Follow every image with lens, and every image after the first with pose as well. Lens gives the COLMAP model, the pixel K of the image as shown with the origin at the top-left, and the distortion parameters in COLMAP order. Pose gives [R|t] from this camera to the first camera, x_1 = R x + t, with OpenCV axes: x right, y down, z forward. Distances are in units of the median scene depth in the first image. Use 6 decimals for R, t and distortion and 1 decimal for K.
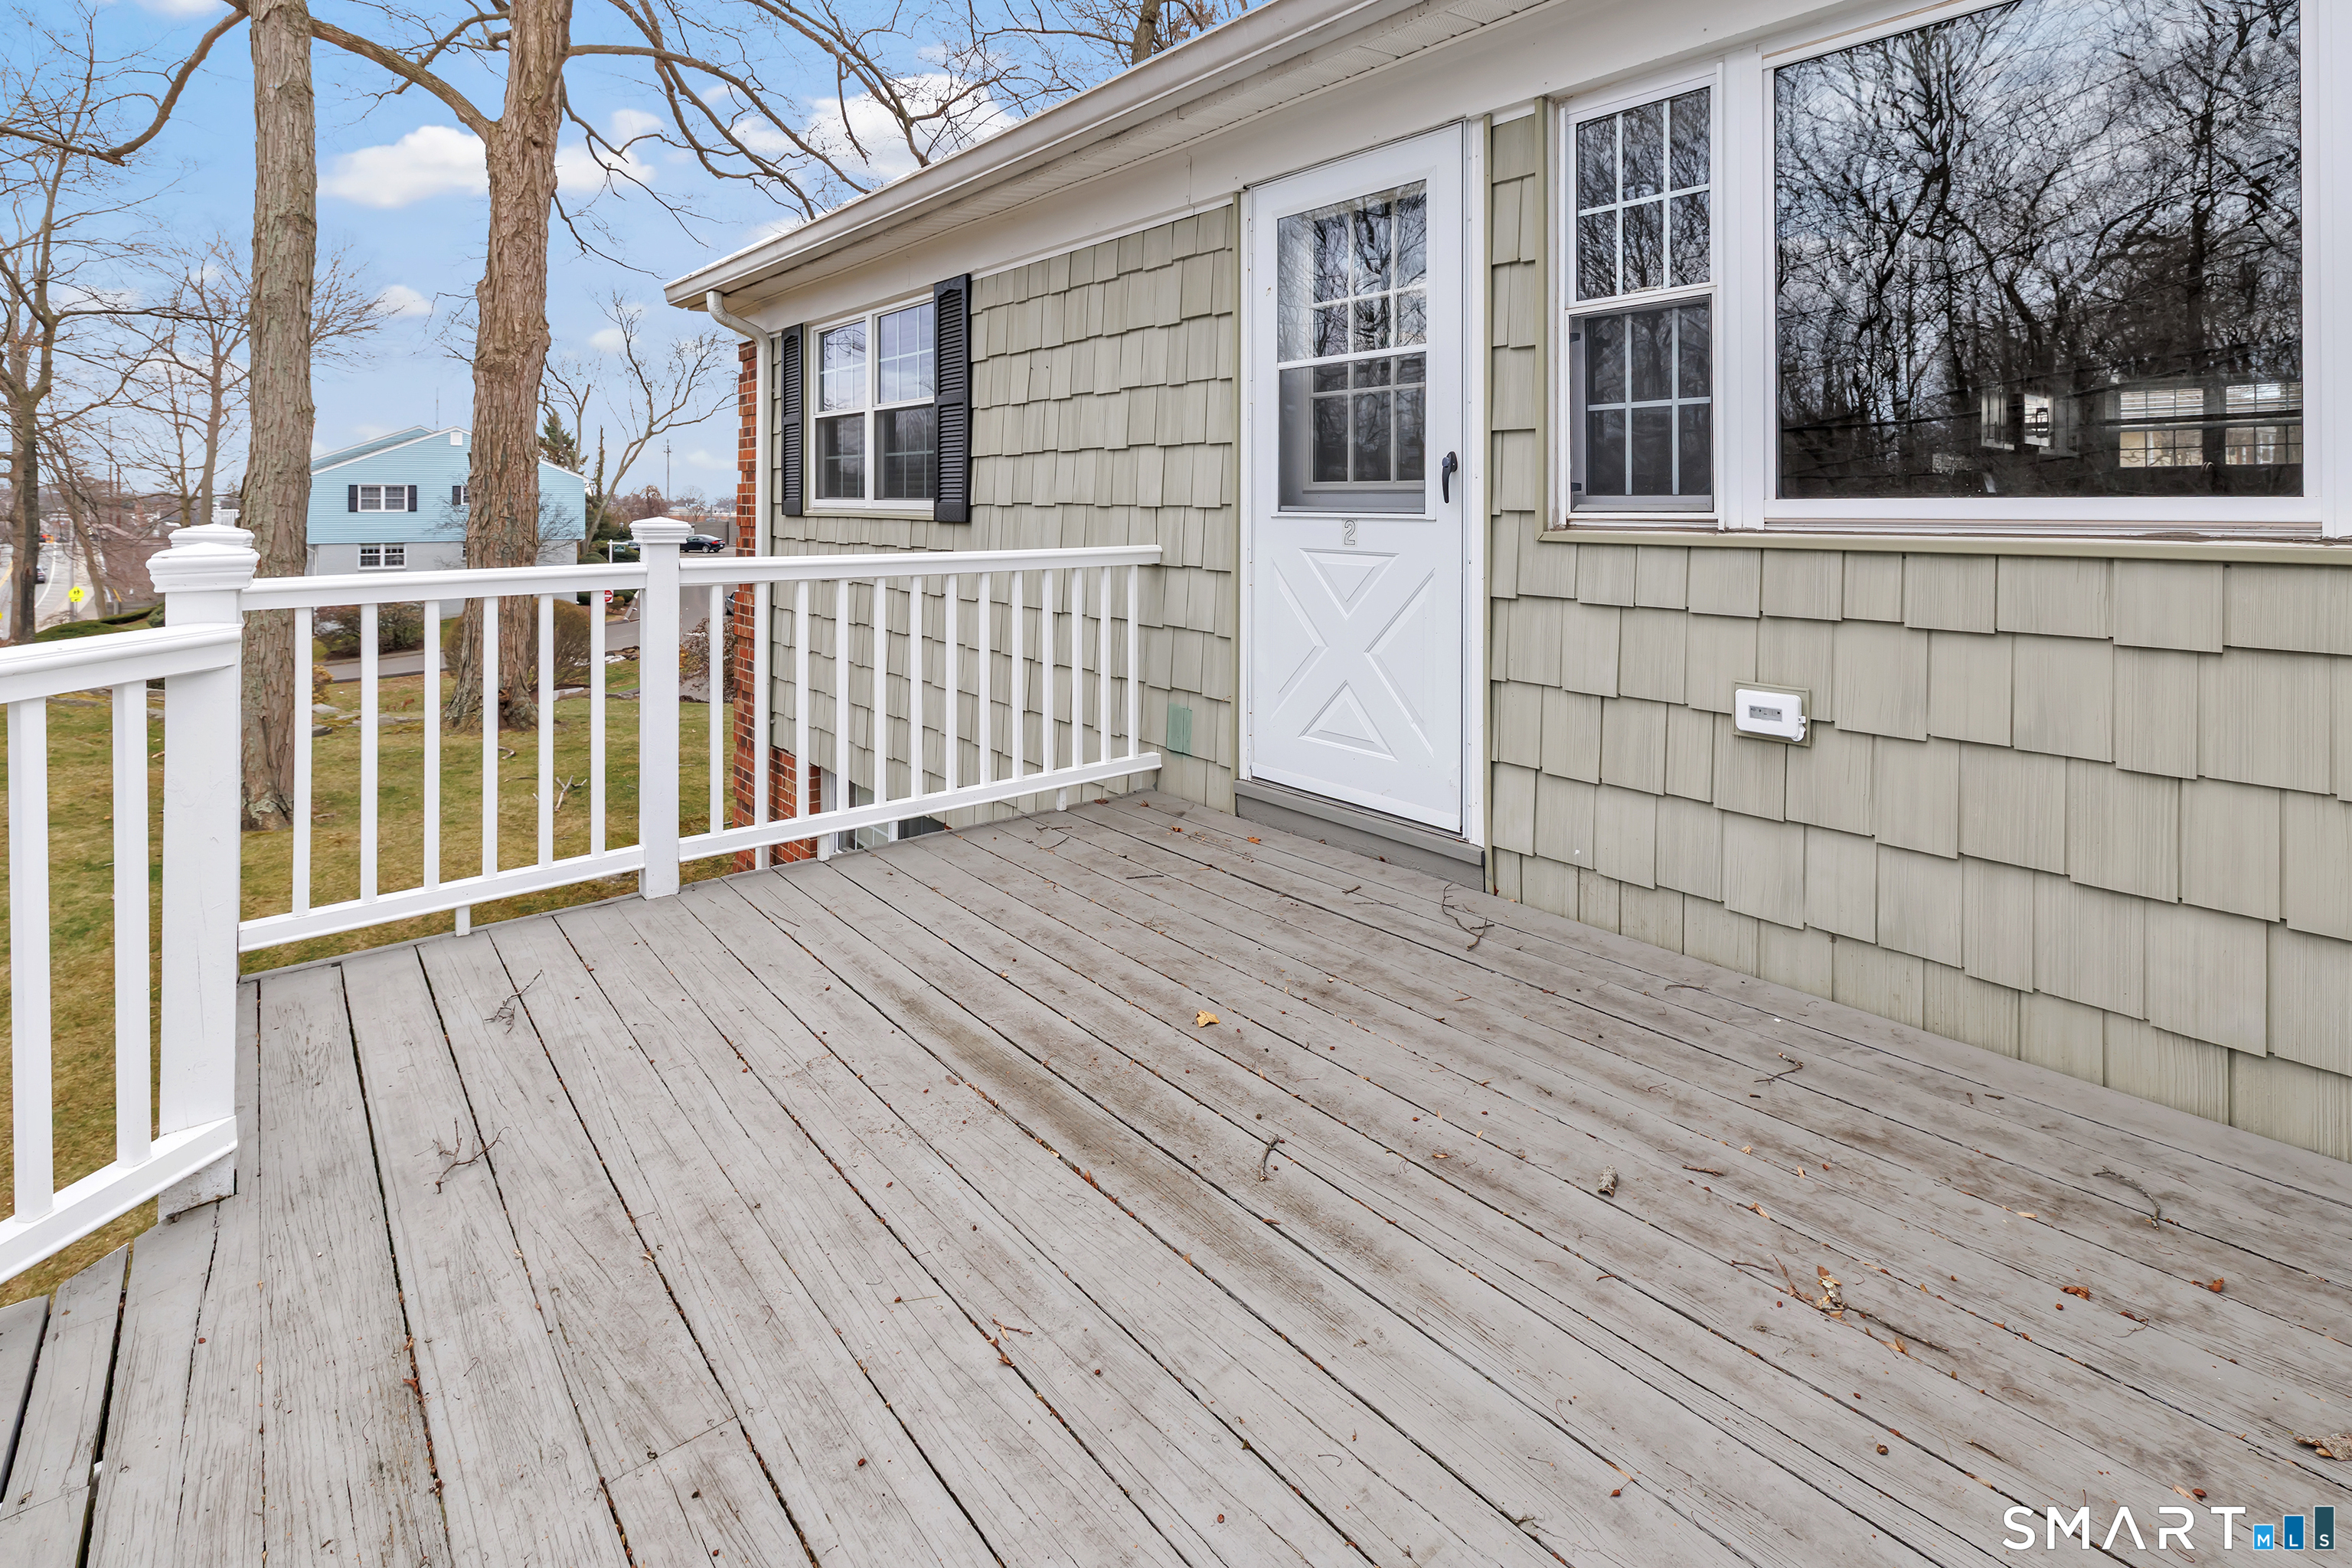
lens RADIAL K [[1120.5, 0, 1176.2], [0, 1120.5, 694.3], [0, 0, 1]] dist [0.001117, 0.000130]
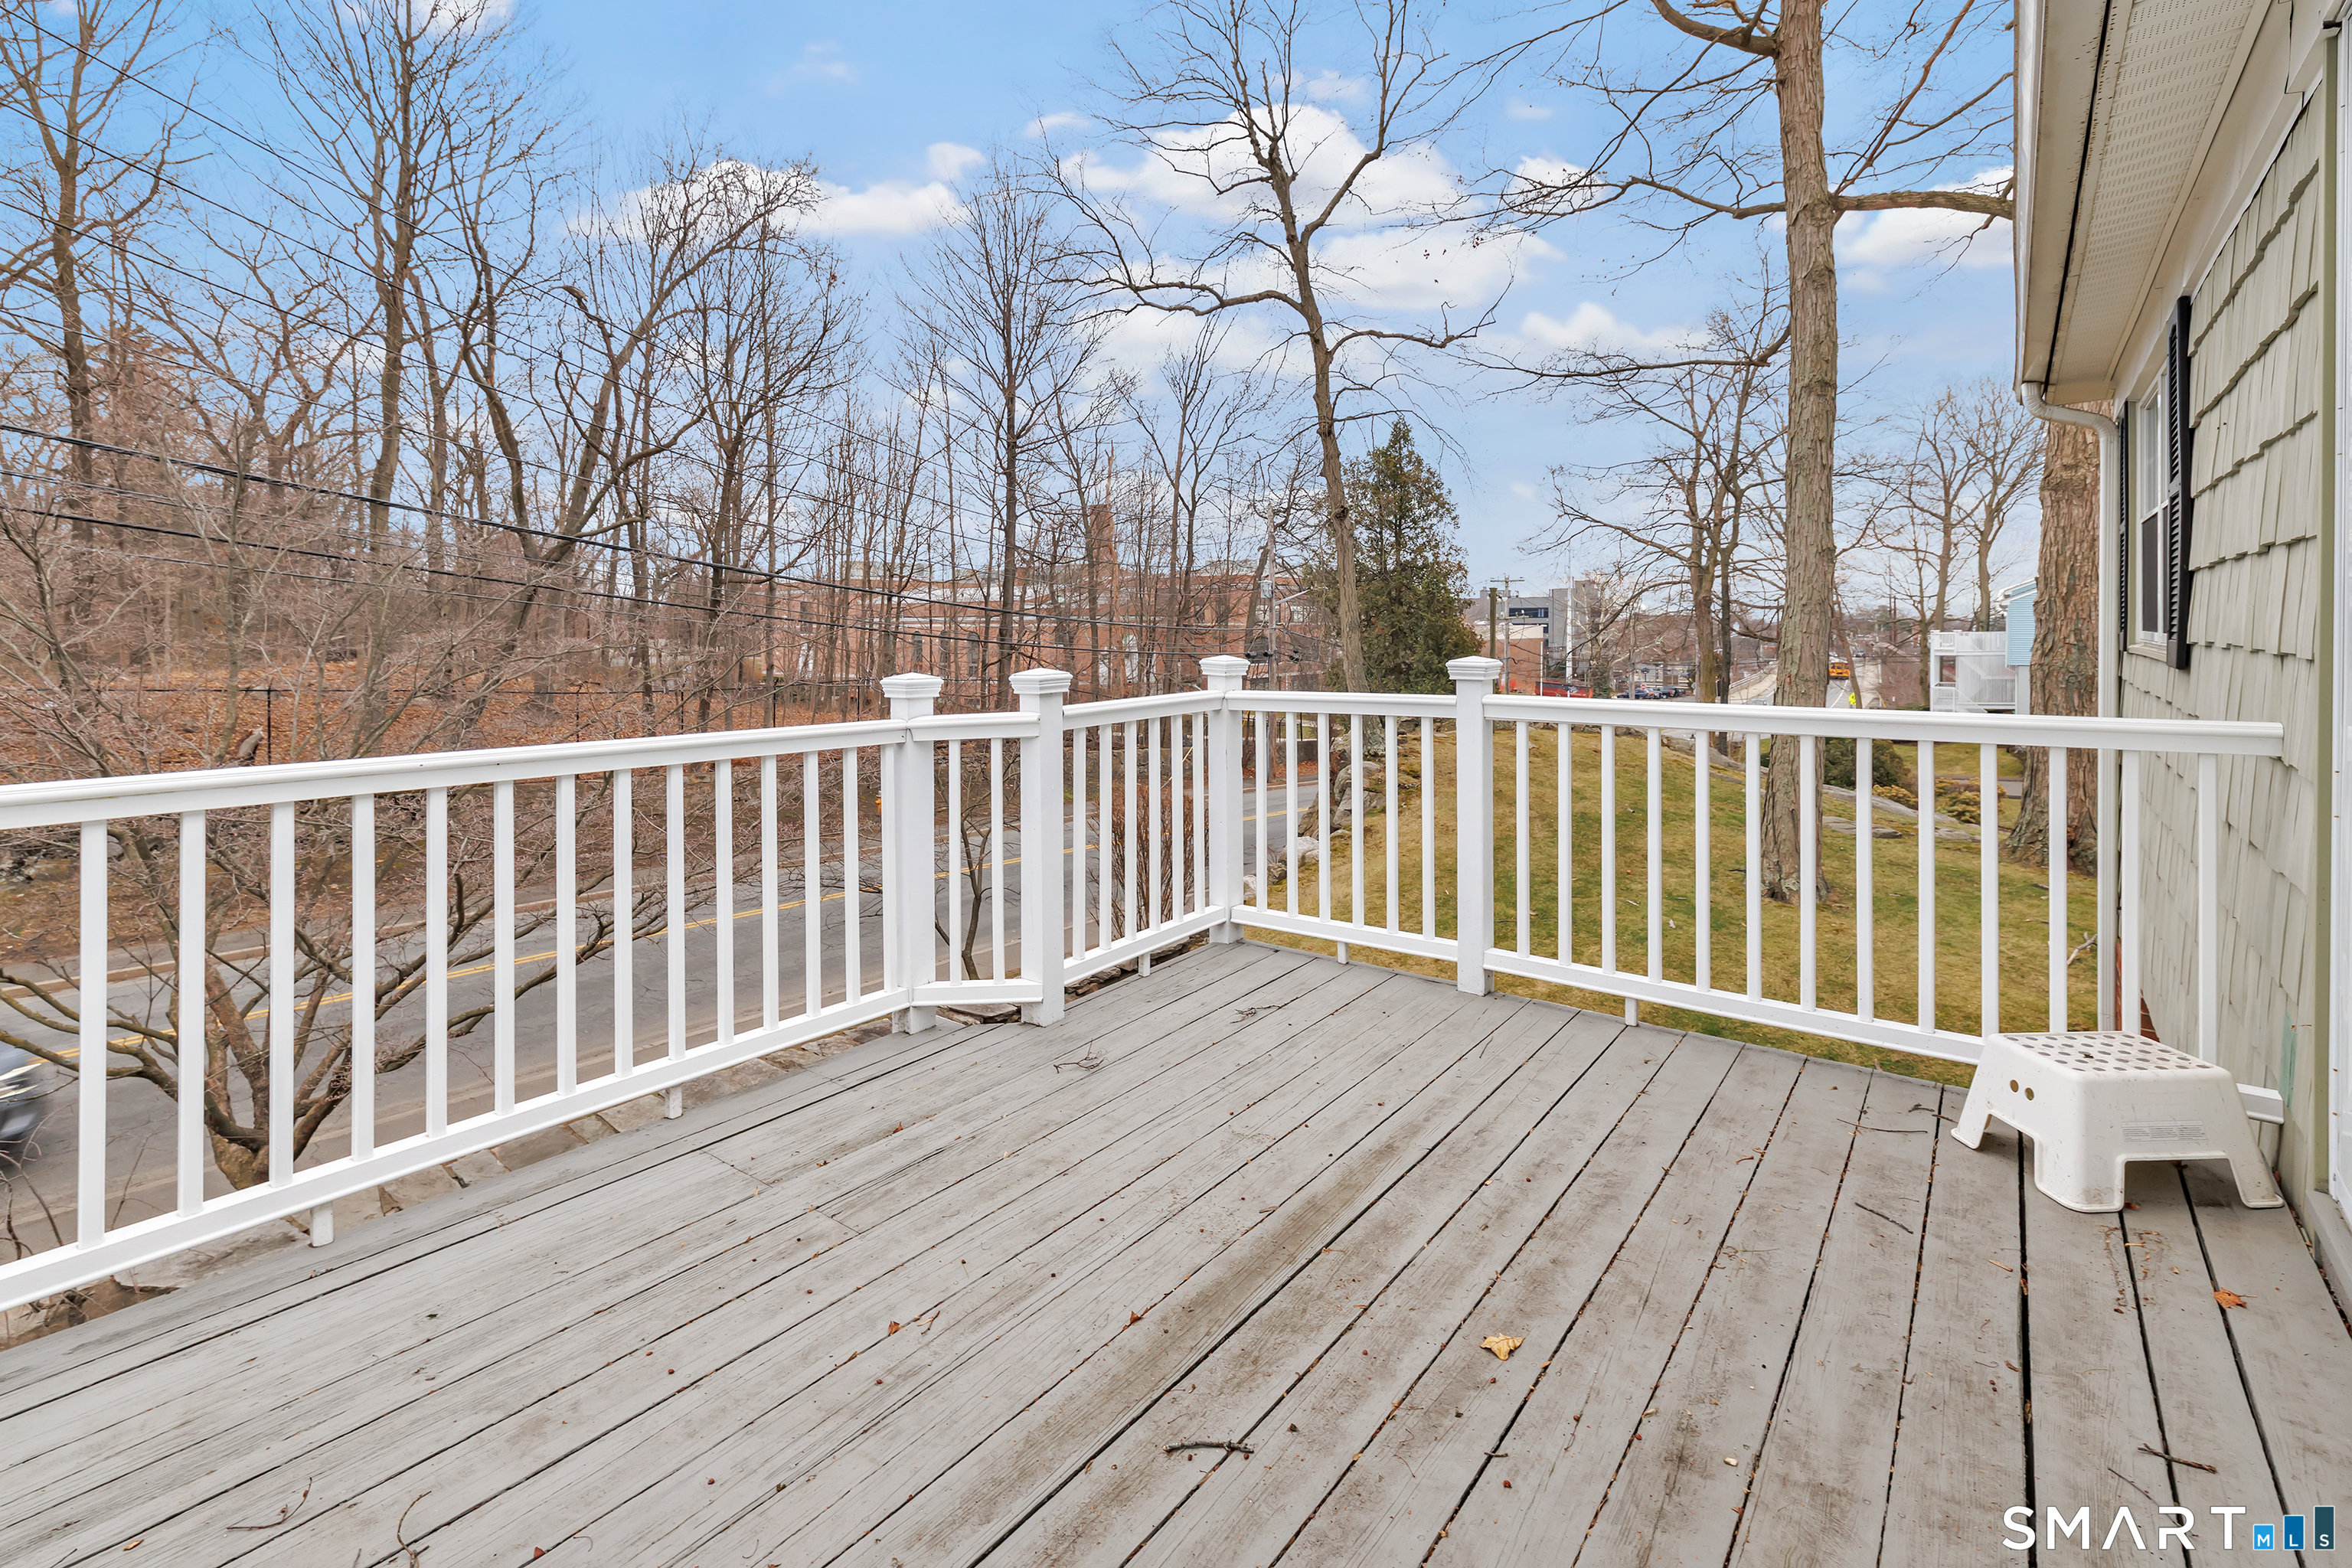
lens RADIAL K [[1050.2, 0, 1176.2], [0, 1050.2, 790.6], [0, 0, 1]] dist [-0.000575, 0.000202]
pose [[0.217799, 0.145977, -0.965015, 0.183436], [-0.158595, 0.980904, 0.112586, -0.035655], [0.963022, 0.128526, 0.236791, 0.177531]]
